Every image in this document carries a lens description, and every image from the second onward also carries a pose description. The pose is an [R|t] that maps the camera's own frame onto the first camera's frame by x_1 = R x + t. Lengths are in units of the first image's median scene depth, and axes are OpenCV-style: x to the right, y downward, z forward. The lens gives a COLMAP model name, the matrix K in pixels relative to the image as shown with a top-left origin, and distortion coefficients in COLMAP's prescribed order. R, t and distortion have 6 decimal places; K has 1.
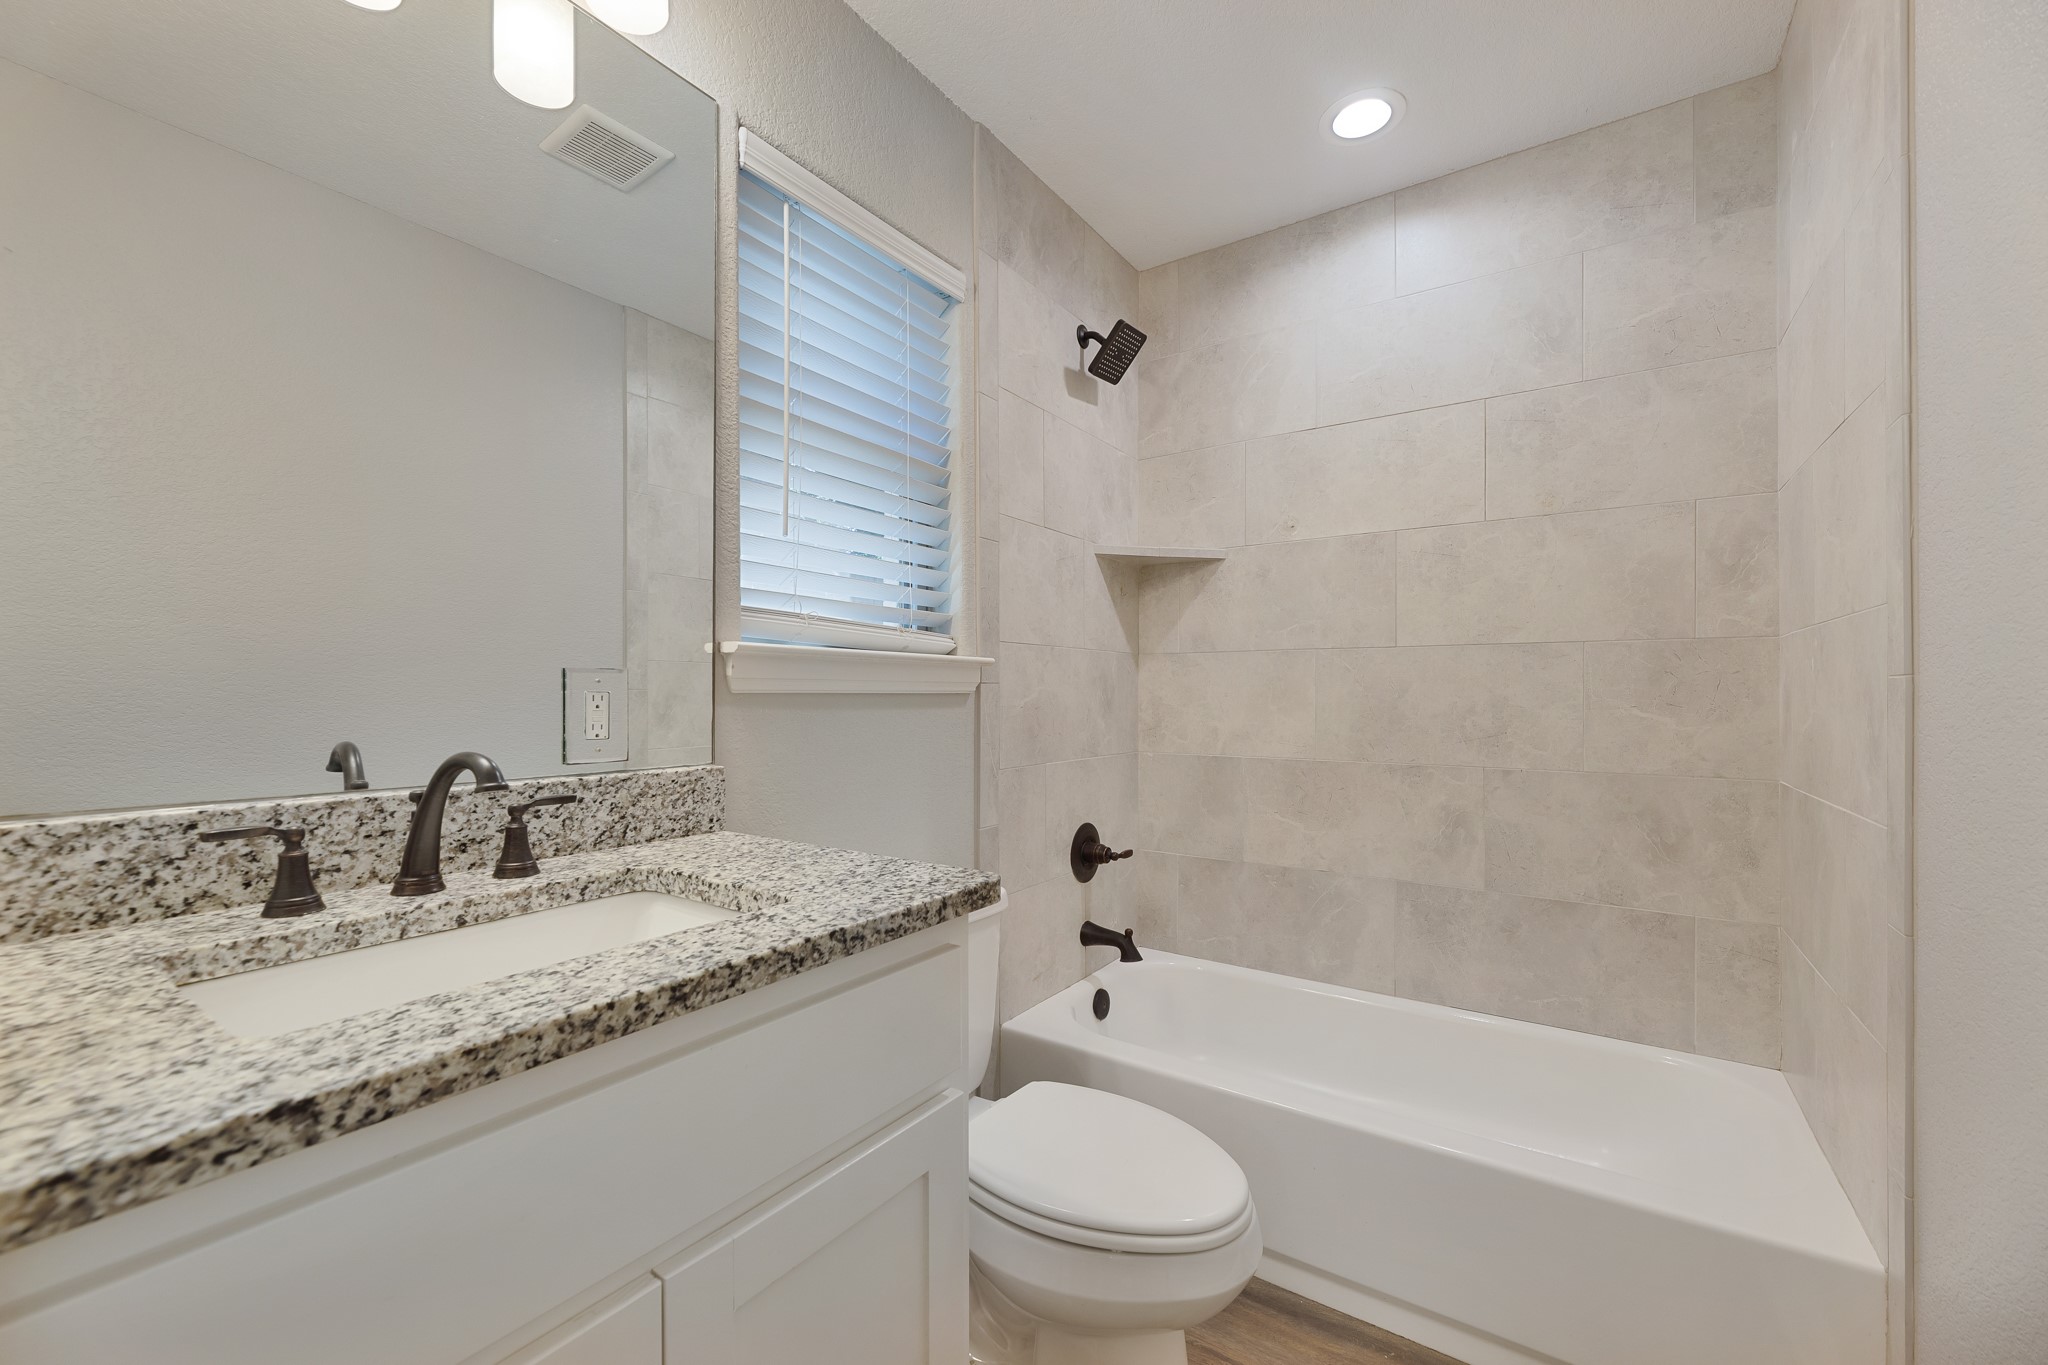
lens RADIAL K [[825.2, 0, 1020.5], [0, 825.2, 689.1], [0, 0, 1]] dist [-0.005532, 0.001414]
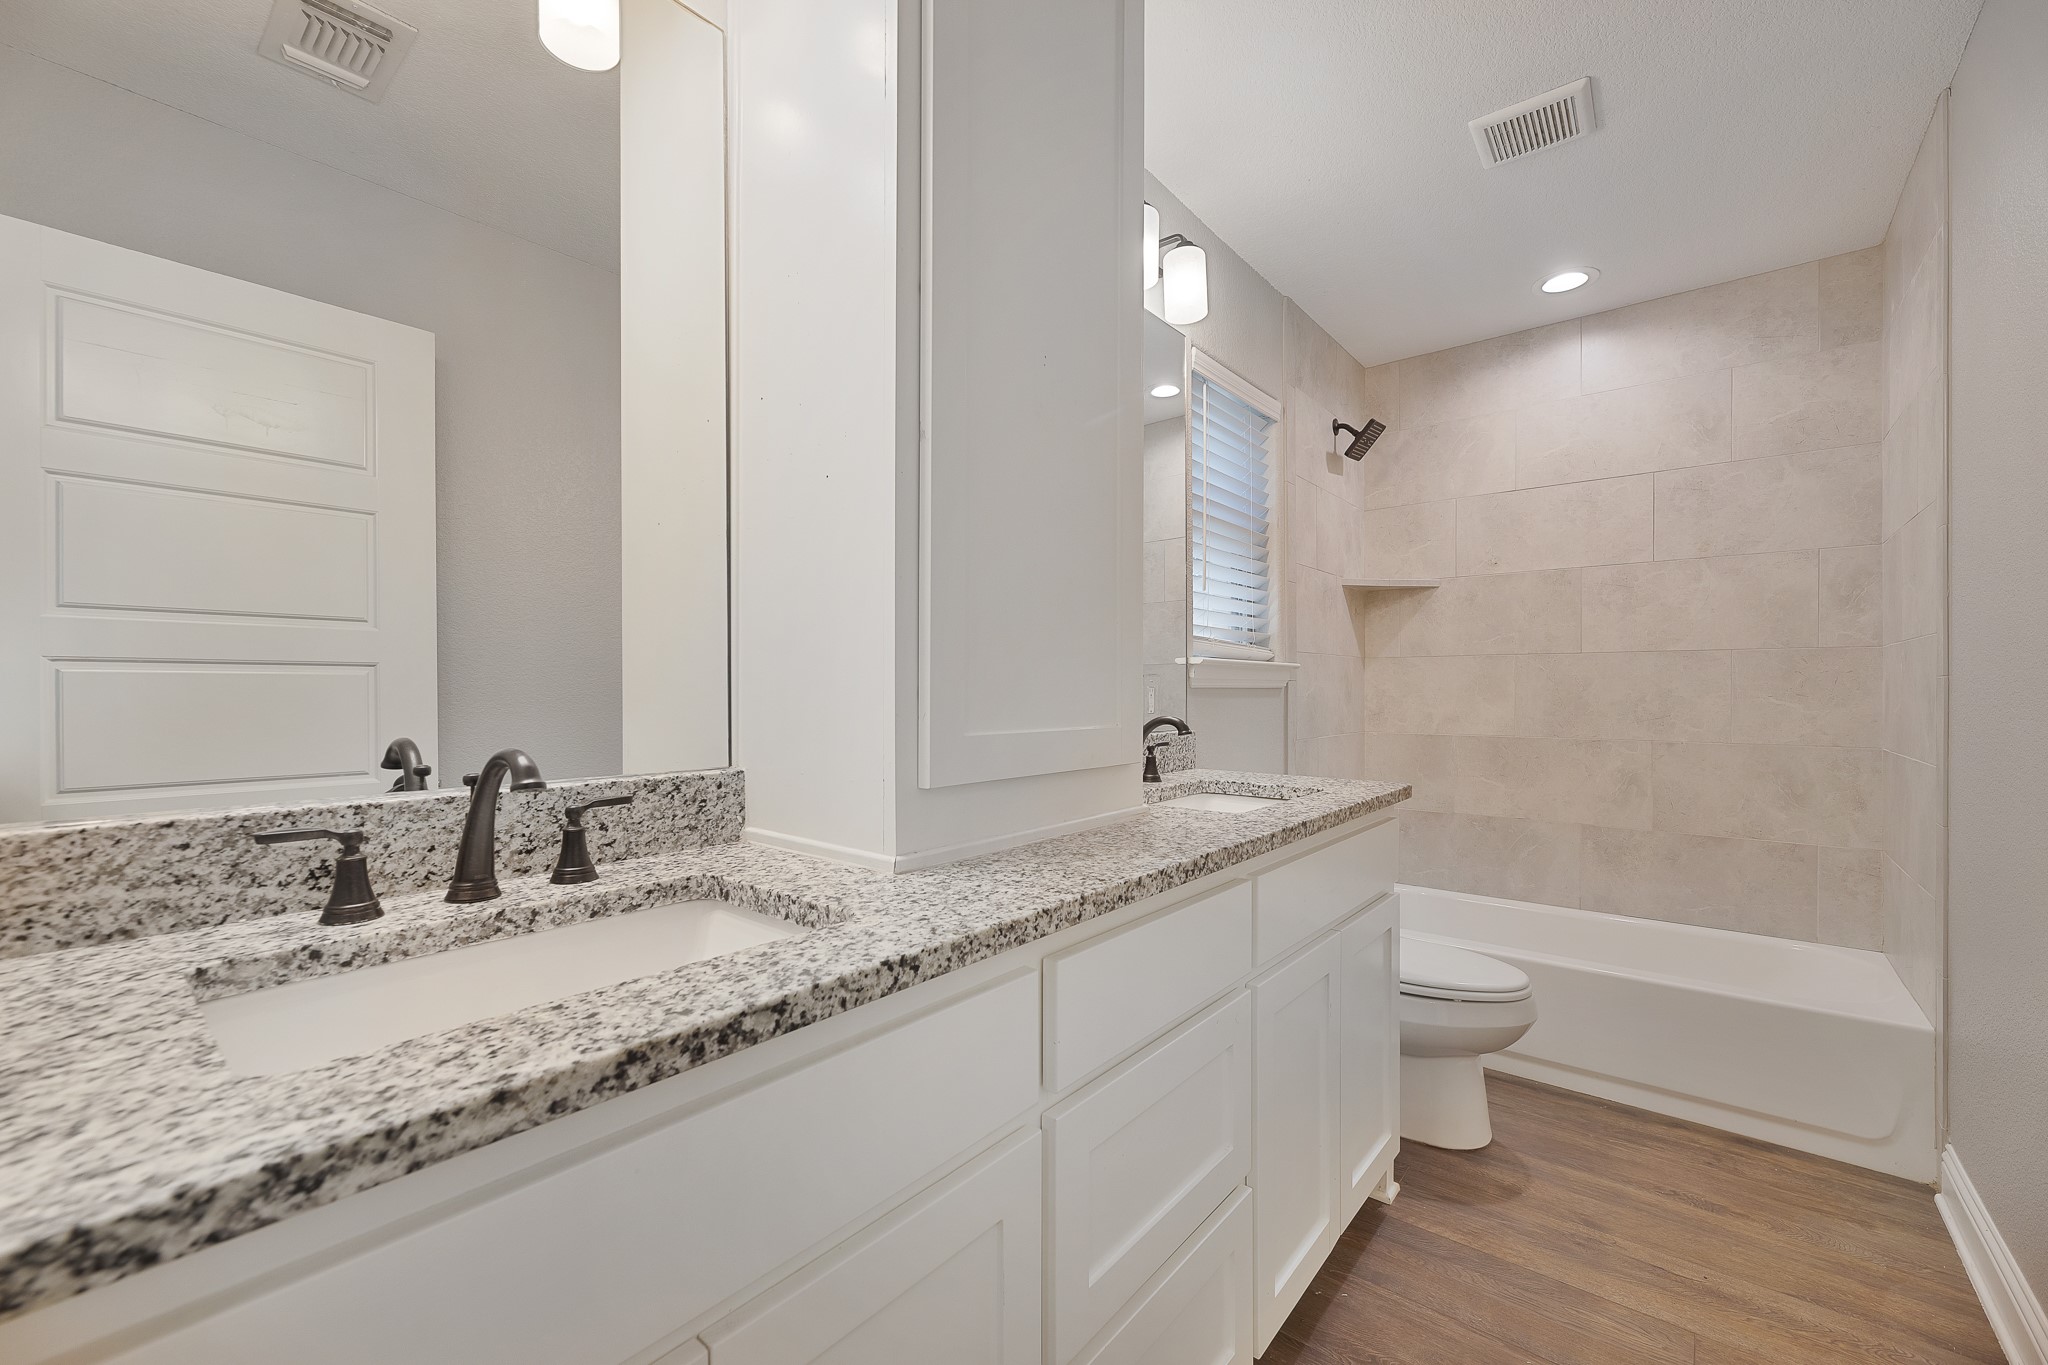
lens RADIAL K [[825.2, 0, 1017.7], [0, 825.2, 687.7], [0, 0, 1]] dist [-0.005532, 0.001414]
pose [[0.995279, -0.000981, -0.097053, -0.387398], [0.001479, 0.999986, 0.005052, -0.002674], [0.097047, -0.005172, 0.995266, -0.507219]]
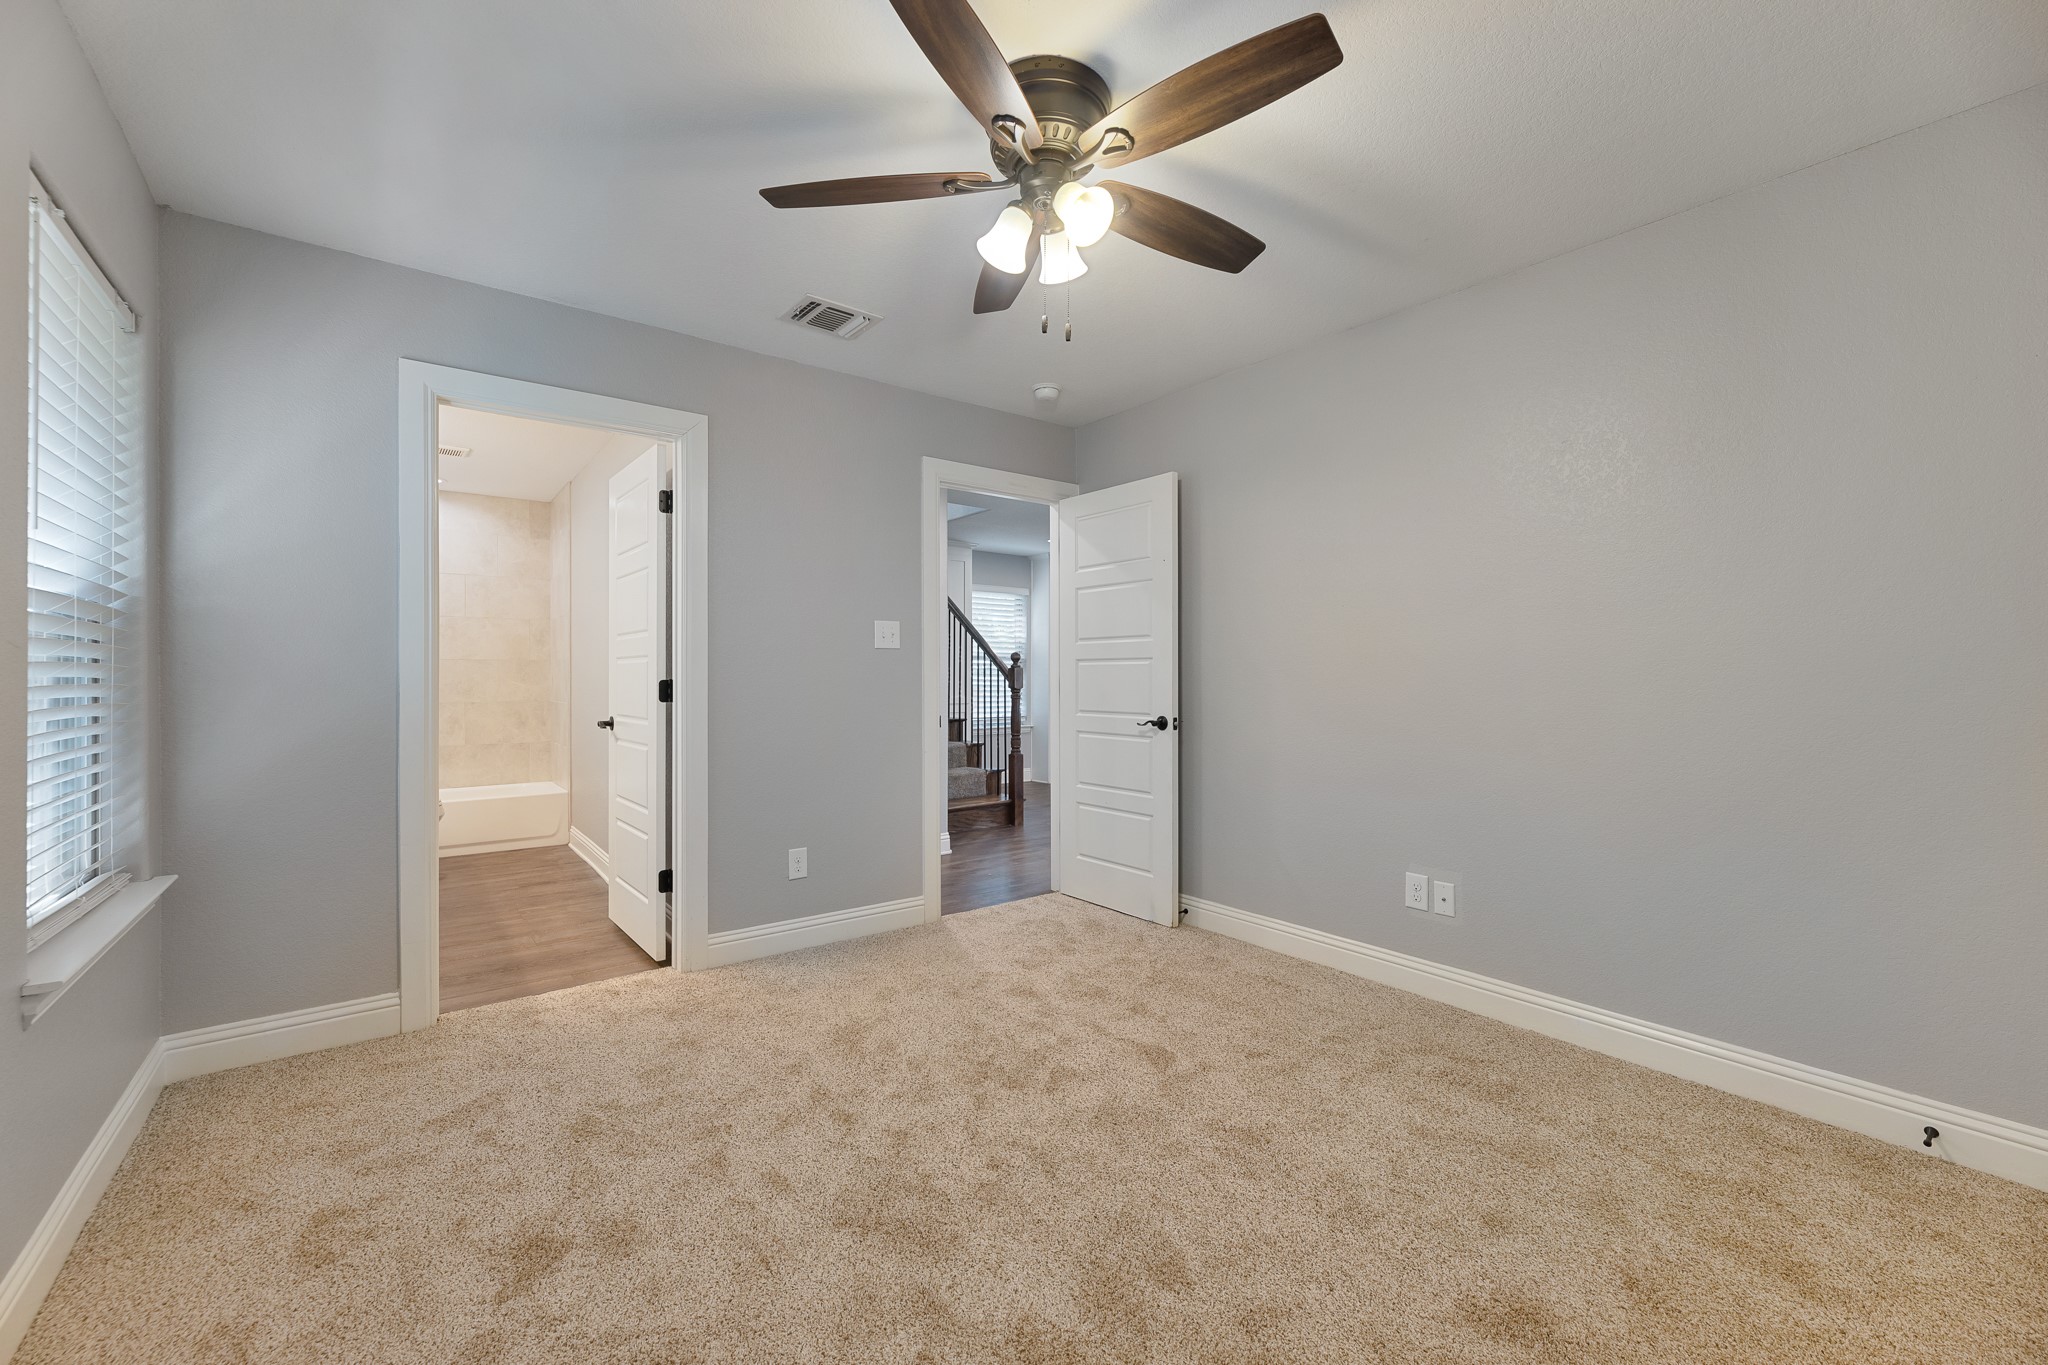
lens RADIAL K [[825.2, 0, 1024.7], [0, 825.2, 678.9], [0, 0, 1]] dist [-0.005532, 0.001414]
pose [[0.304084, -0.006479, 0.952623, -1.734182], [-0.000516, 0.999976, 0.006966, -0.009389], [-0.952645, -0.002610, 0.304073, -1.911745]]
